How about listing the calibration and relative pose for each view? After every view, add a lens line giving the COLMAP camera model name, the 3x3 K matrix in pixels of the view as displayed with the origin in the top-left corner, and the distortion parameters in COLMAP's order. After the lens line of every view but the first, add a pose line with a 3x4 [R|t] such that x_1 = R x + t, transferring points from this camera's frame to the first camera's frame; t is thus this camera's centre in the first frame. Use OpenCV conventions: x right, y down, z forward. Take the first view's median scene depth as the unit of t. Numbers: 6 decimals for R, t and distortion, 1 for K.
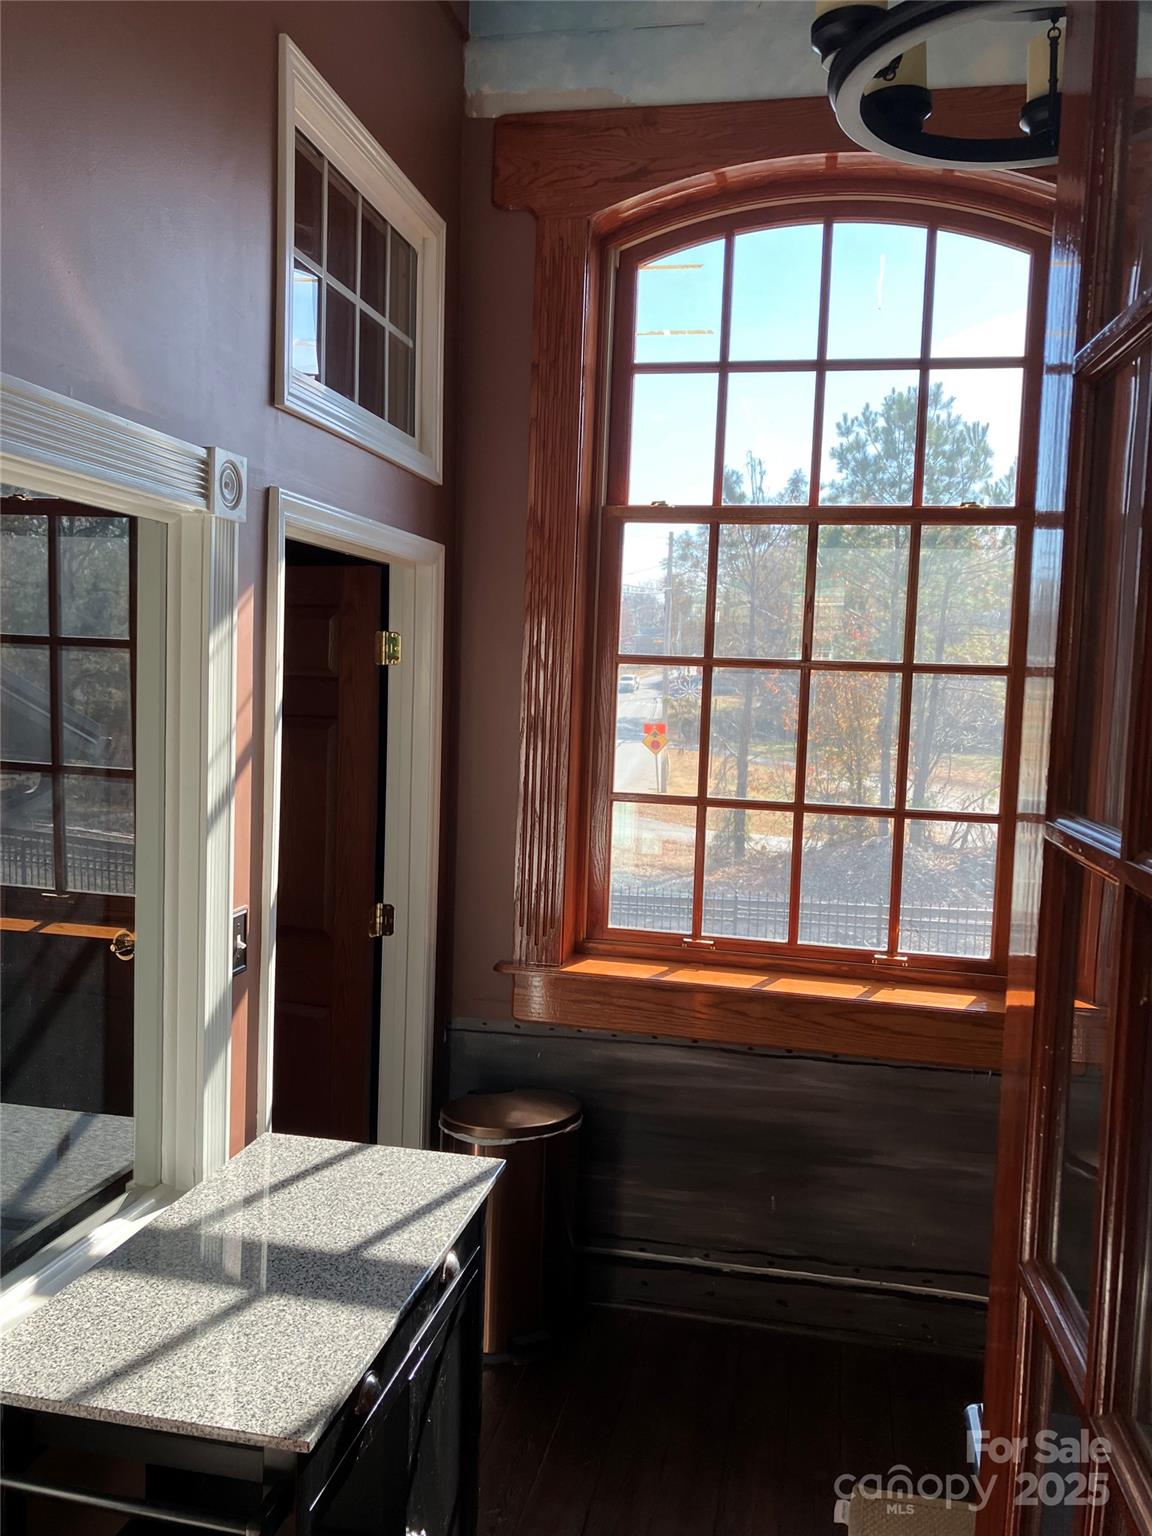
lens RADIAL K [[1232.9, 0, 576.0], [0, 1232.9, 768.0], [0, 0, 1]] dist [0.002233, -0.005151]
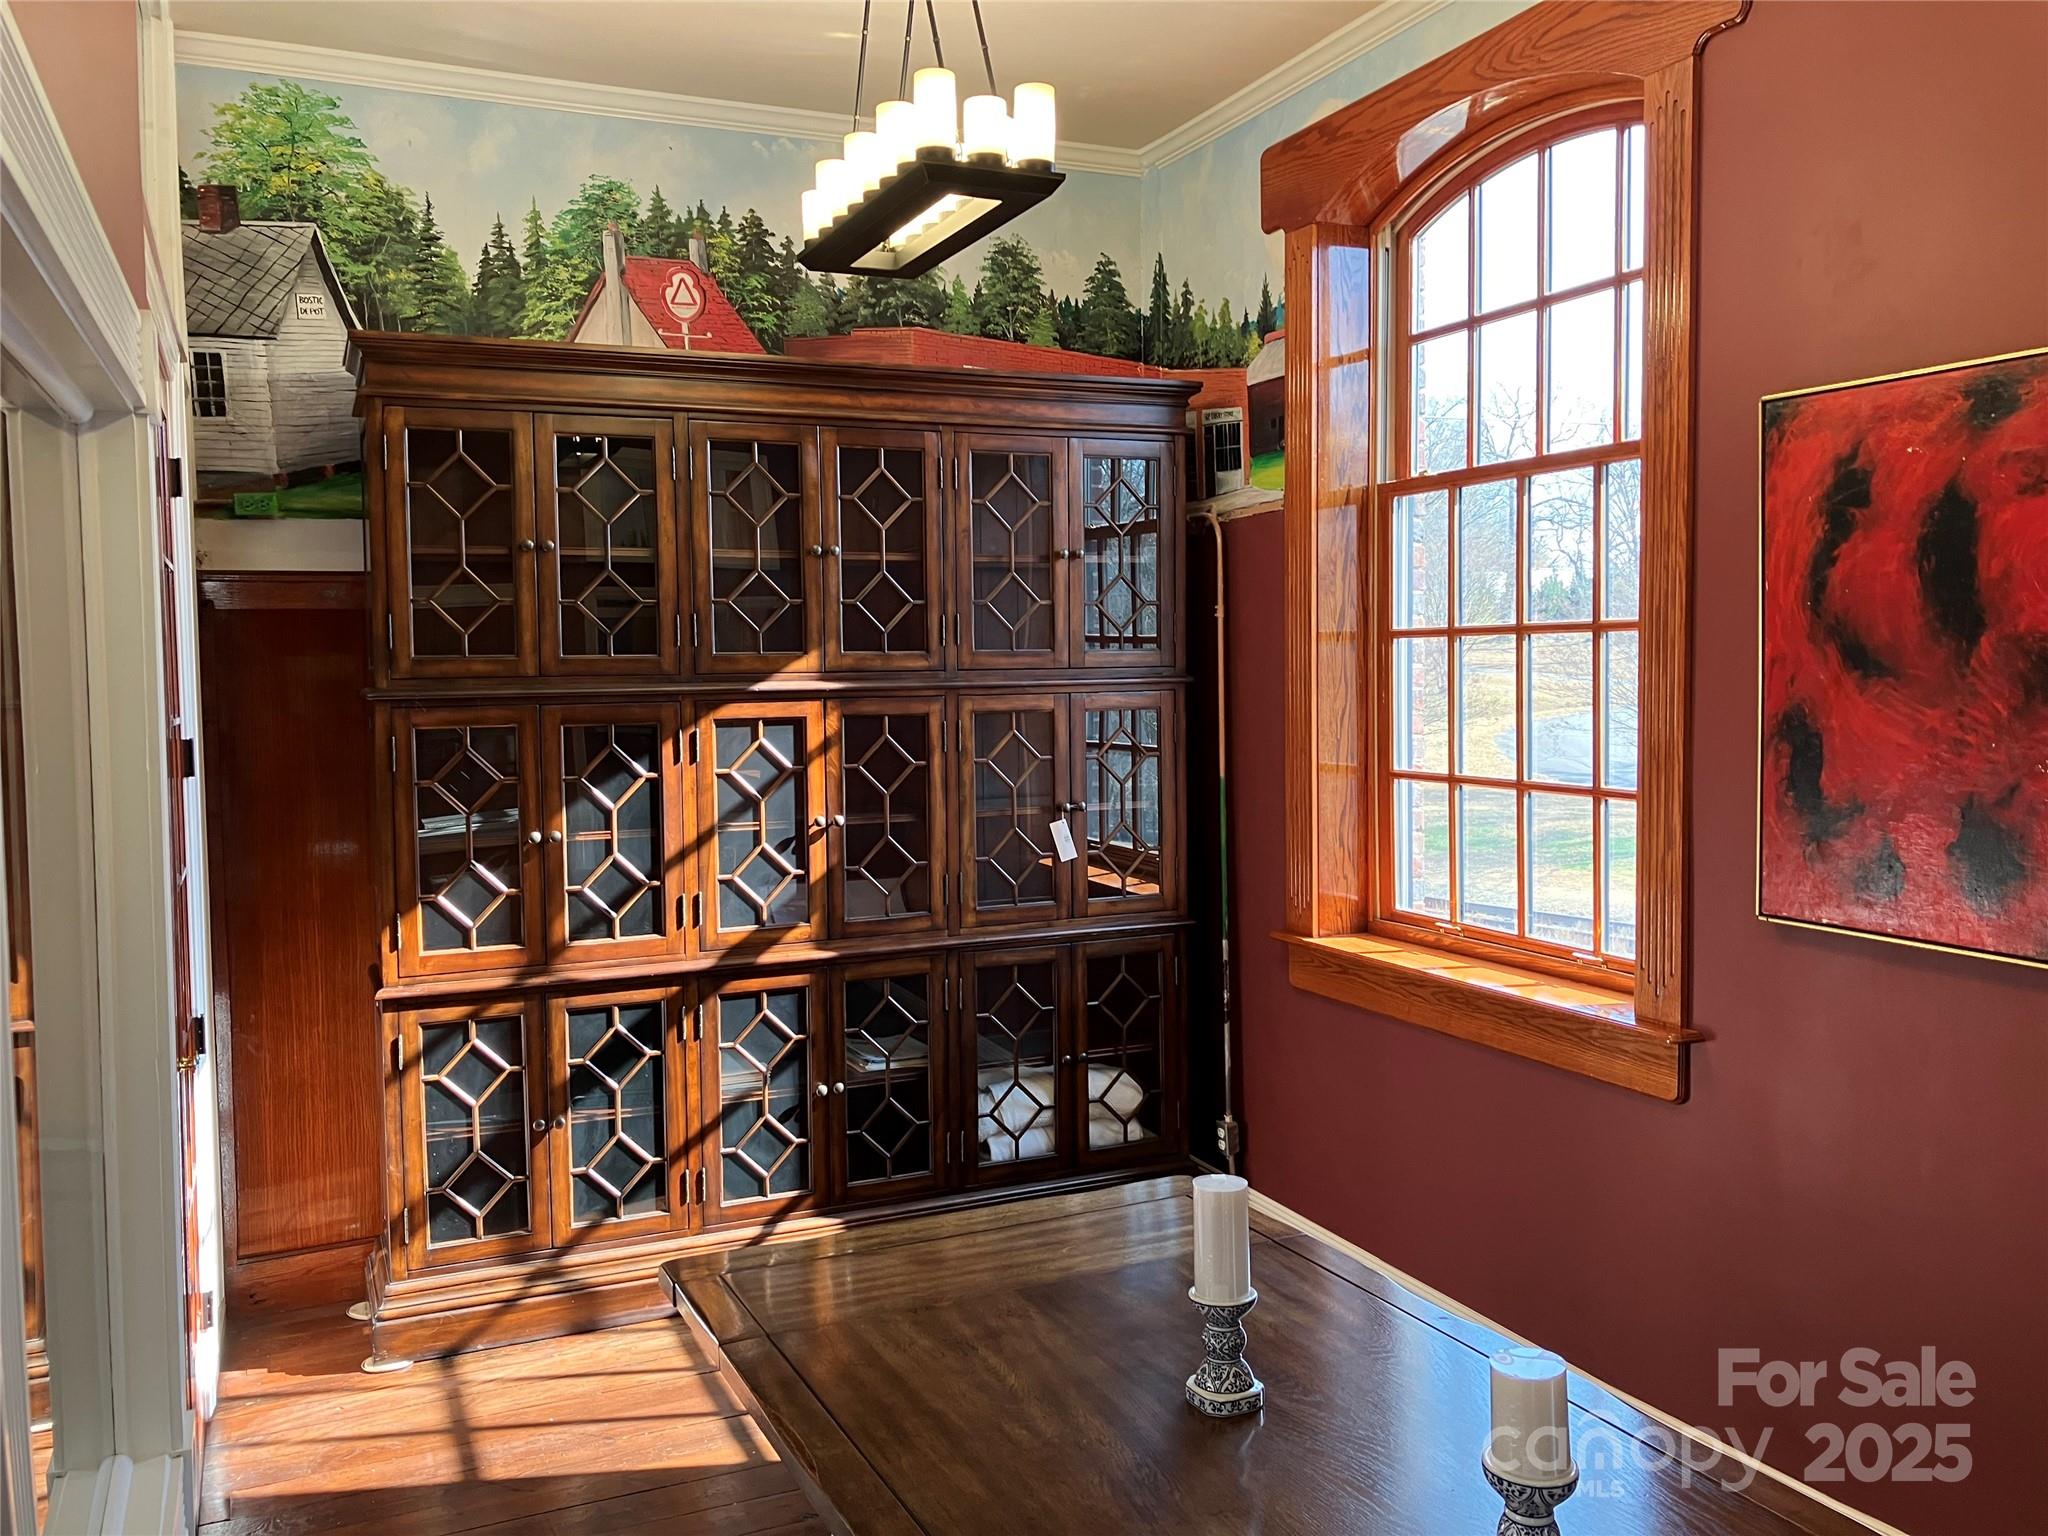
lens RADIAL K [[1669.1, 0, 1024.0], [0, 1669.1, 768.0], [0, 0, 1]] dist [0.020140, 0.001136]
pose [[0.585238, 0.011150, -0.810785, 0.984440], [-0.034099, 0.999359, -0.010870, 0.043844], [0.810144, 0.034009, 0.585243, -0.027416]]
